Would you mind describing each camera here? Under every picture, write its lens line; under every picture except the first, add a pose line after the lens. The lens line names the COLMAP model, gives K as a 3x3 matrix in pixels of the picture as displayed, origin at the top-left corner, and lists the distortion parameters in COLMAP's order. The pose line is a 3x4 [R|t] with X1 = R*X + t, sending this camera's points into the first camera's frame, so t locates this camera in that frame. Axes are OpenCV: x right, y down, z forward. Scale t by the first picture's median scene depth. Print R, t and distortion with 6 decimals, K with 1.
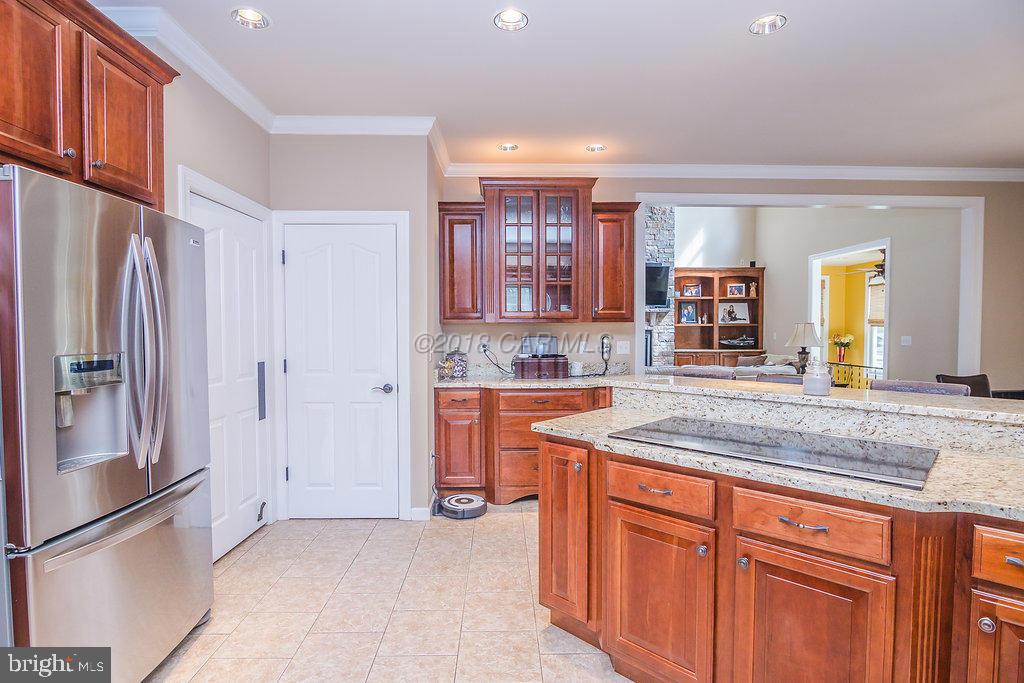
lens RADIAL K [[509.5, 0, 512.0], [0, 509.5, 341.5], [0, 0, 1]] dist [-0.016147, -0.000829]
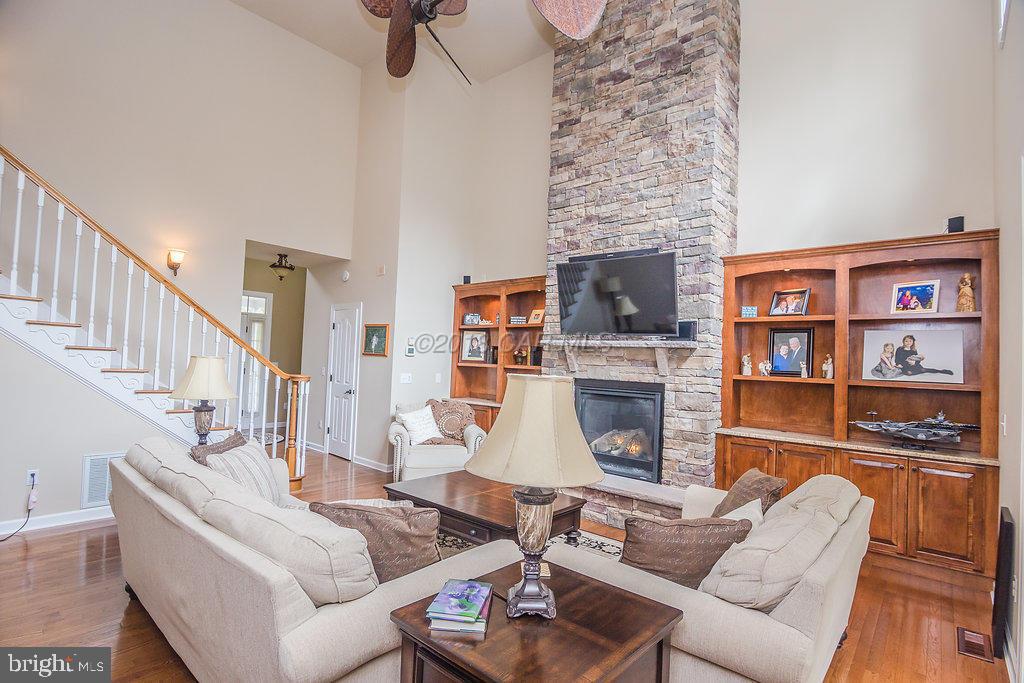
lens RADIAL K [[497.3, 0, 512.0], [0, 497.3, 341.5], [0, 0, 1]] dist [-0.017645, -0.001002]
pose [[0.737031, 0.005063, -0.675840, 1.106605], [-0.060346, 0.996471, -0.058345, -0.059926], [0.673160, 0.083786, 0.734735, 1.208188]]
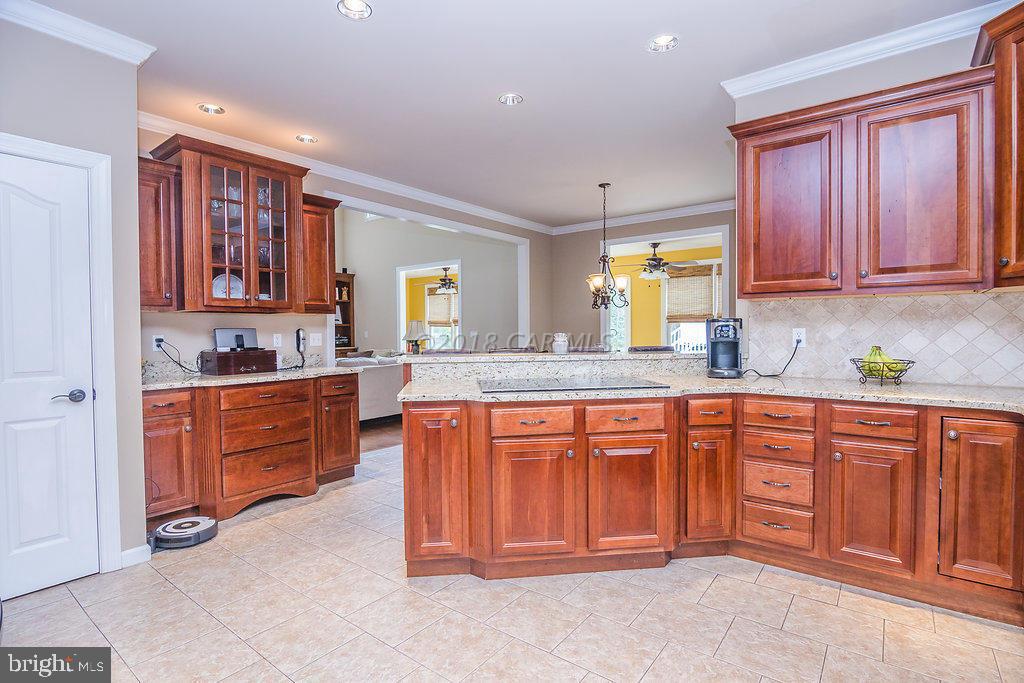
lens RADIAL K [[497.3, 0, 512.0], [0, 497.3, 341.5], [0, 0, 1]] dist [-0.017645, -0.001002]
pose [[0.629123, -0.020474, 0.777036, -0.333956], [0.030229, 0.999541, 0.001861, 0.028319], [-0.776717, 0.022318, 0.629454, 0.077443]]
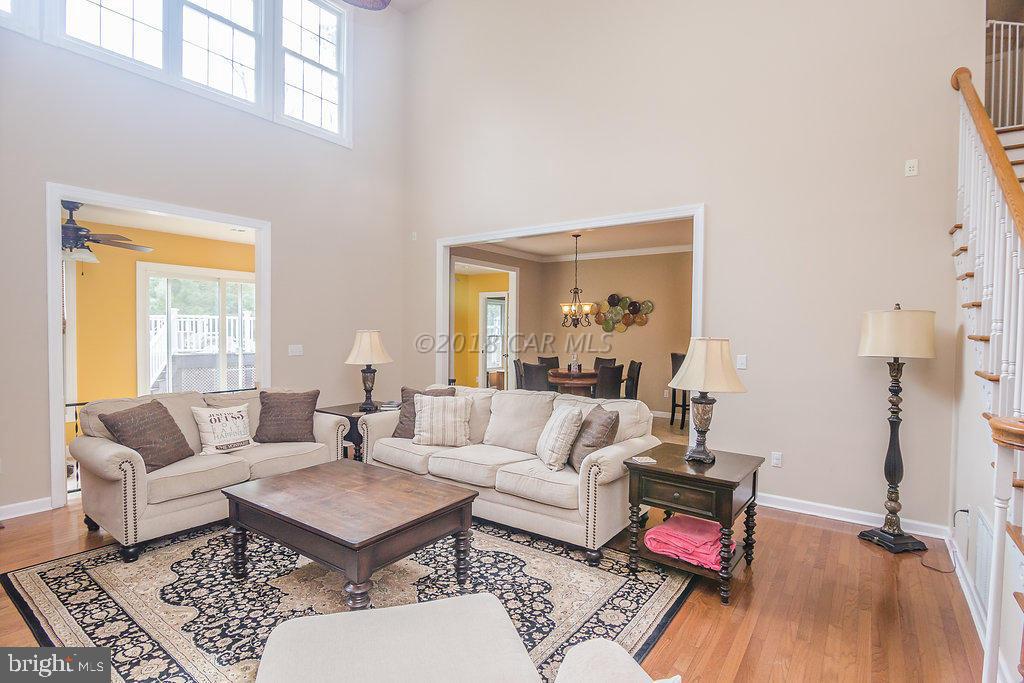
lens RADIAL K [[497.3, 0, 512.0], [0, 497.3, 341.5], [0, 0, 1]] dist [-0.017645, -0.001002]
pose [[-0.801979, -0.027304, 0.596727, -0.049460], [0.006361, 0.998508, 0.054238, -0.089651], [-0.597318, 0.047294, -0.800609, 2.193591]]
